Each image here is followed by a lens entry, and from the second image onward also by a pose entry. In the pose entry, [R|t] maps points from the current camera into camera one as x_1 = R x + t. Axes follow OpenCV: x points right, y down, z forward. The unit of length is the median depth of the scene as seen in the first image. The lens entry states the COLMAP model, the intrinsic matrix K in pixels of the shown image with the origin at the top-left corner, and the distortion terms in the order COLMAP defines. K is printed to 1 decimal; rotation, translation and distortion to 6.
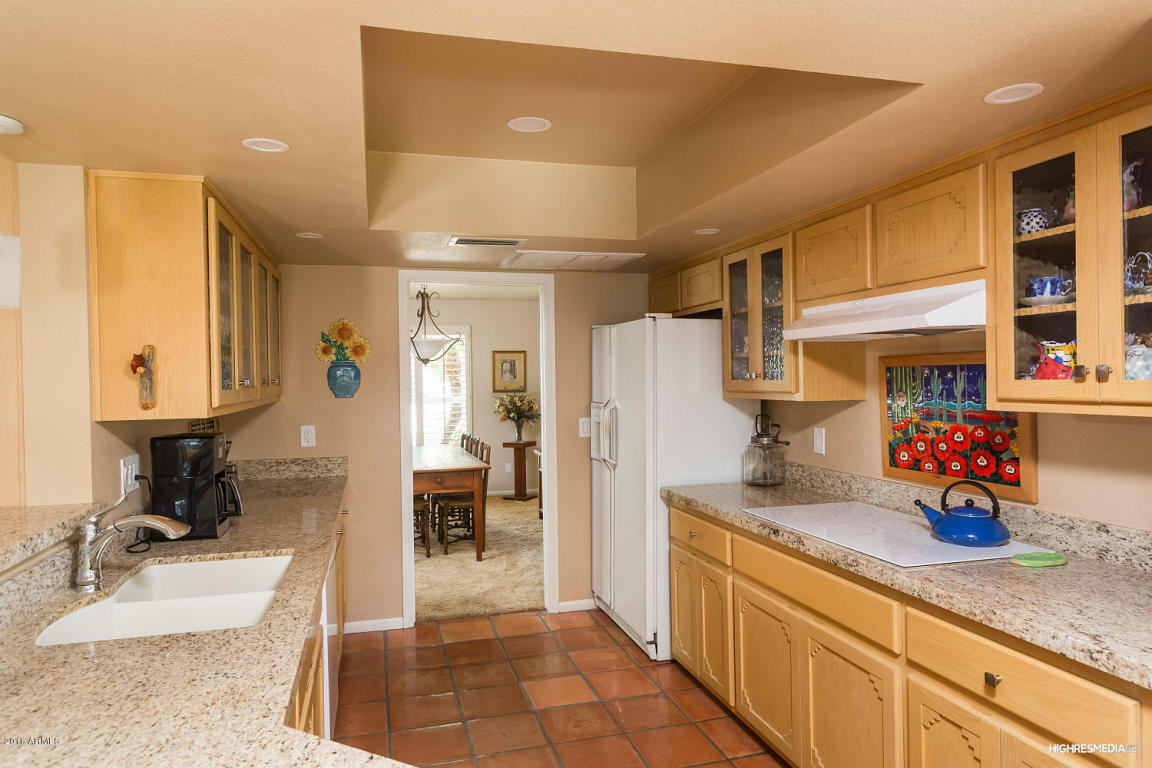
lens RADIAL K [[715.3, 0, 576.0], [0, 715.3, 384.0], [0, 0, 1]] dist [-0.001346, 0.000778]
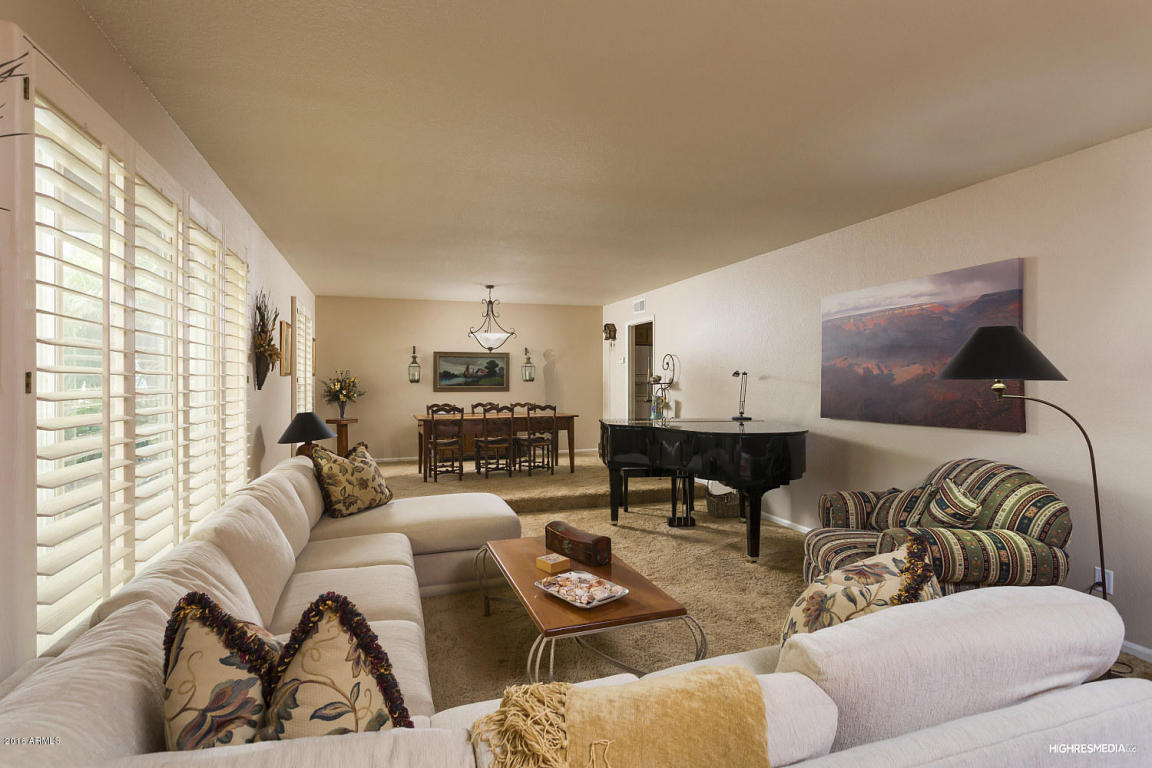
lens RADIAL K [[563.9, 0, 577.5], [0, 563.9, 379.6], [0, 0, 1]] dist [0.001694, 0.000225]
pose [[-0.062274, 0.019317, 0.997872, -3.353232], [0.018859, 0.999657, -0.018175, 0.129691], [-0.997881, 0.017687, -0.062617, 2.219960]]
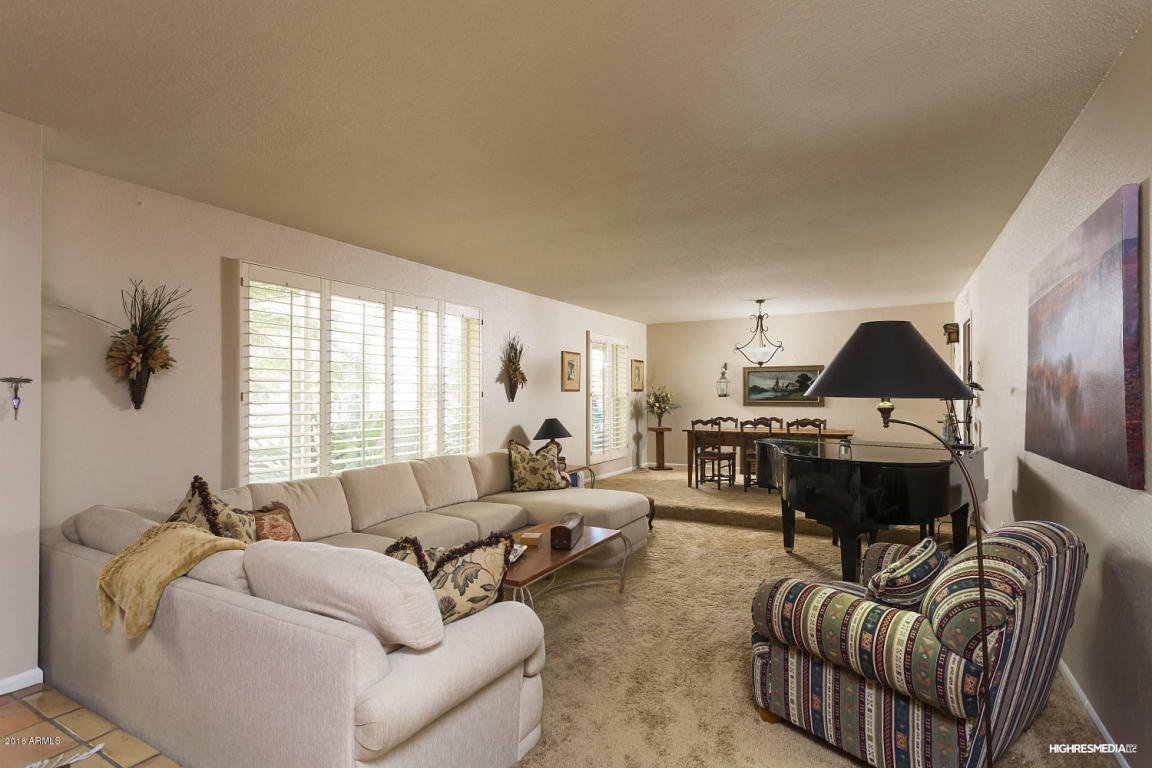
lens RADIAL K [[565.8, 0, 576.0], [0, 565.8, 384.0], [0, 0, 1]] dist [0.000635, 0.000080]
pose [[0.704853, 0.031868, 0.708637, -3.165477], [0.000237, 0.998980, -0.045160, 0.147671], [-0.709353, 0.031999, 0.704127, 1.138951]]
